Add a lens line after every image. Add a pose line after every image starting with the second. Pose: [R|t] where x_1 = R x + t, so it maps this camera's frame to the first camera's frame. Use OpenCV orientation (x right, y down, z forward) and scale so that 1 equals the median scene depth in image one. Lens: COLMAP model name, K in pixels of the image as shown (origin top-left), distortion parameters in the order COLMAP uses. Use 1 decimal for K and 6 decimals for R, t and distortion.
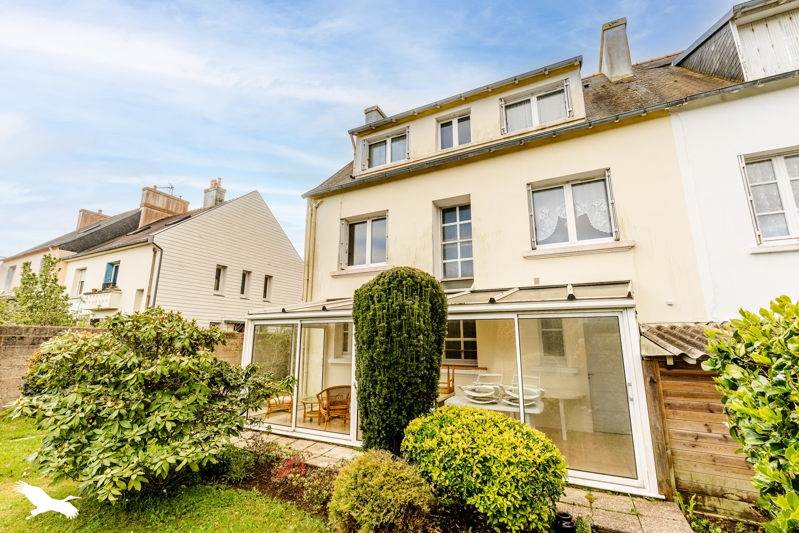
lens RADIAL K [[343.0, 0, 397.4], [0, 343.0, 264.2], [0, 0, 1]] dist [-0.000487, -0.000153]
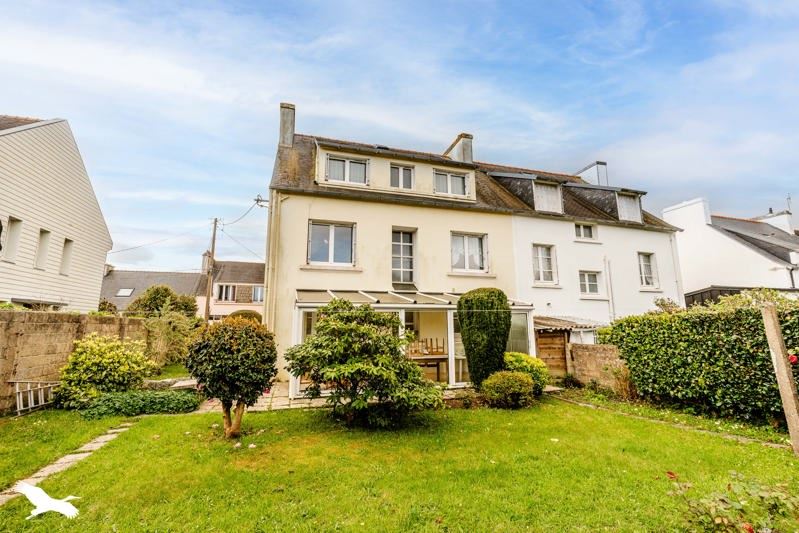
lens RADIAL K [[343.0, 0, 397.4], [0, 343.0, 264.2], [0, 0, 1]] dist [-0.000487, -0.000153]
pose [[0.728751, 0.126557, 0.672982, -0.820120], [-0.144525, 0.989061, -0.029495, 0.009633], [-0.669354, -0.075768, 0.739070, -0.058044]]
